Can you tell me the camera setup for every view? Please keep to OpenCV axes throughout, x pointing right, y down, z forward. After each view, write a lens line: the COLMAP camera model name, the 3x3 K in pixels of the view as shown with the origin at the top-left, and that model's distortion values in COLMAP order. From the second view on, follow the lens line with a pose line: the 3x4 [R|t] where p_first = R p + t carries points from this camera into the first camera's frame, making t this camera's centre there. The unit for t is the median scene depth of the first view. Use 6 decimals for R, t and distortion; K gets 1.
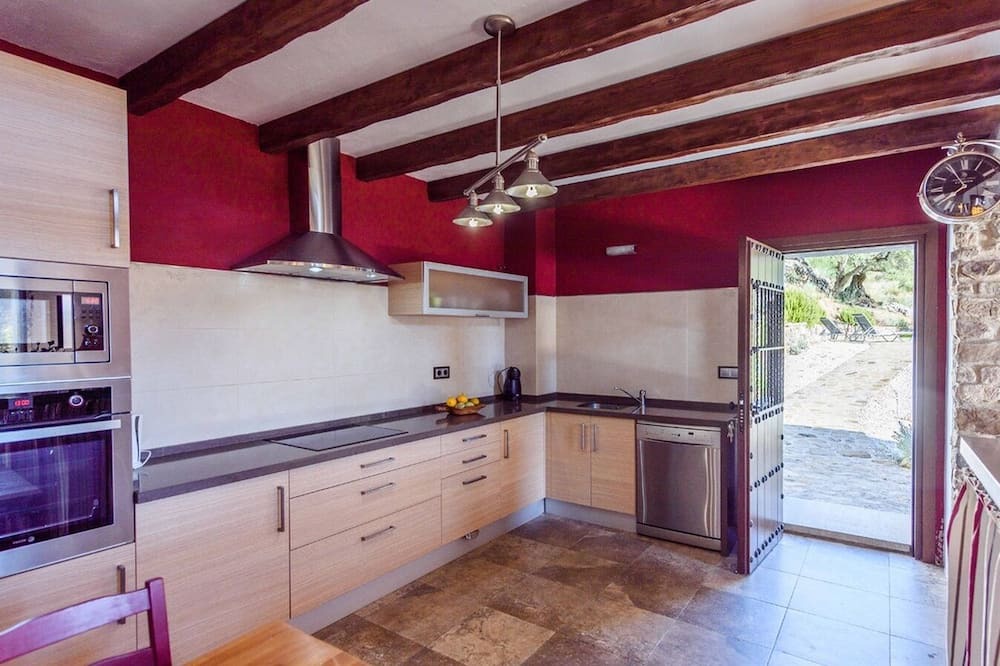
lens RADIAL K [[546.3, 0, 480.2], [0, 546.3, 347.2], [0, 0, 1]] dist [0.002674, -0.000348]
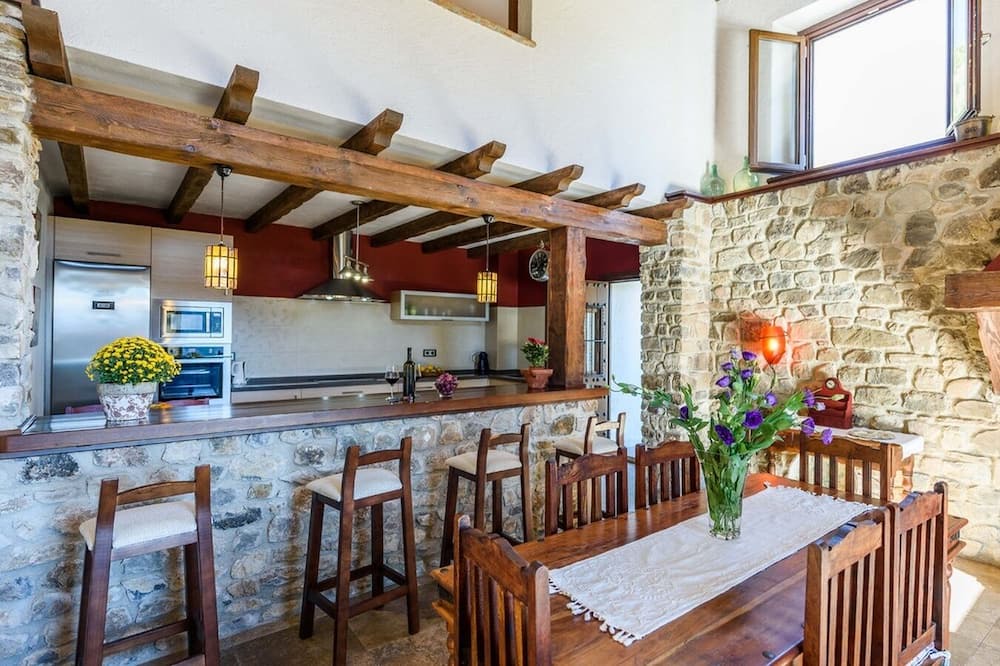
lens RADIAL K [[526.4, 0, 526.4], [0, 526.4, 337.6], [0, 0, 1]] dist [0.001548, -0.000906]
pose [[0.958162, 0.022749, -0.285321, 0.920553], [-0.026143, 0.999625, -0.008094, 0.005849], [0.285030, 0.015214, 0.958398, -0.655051]]
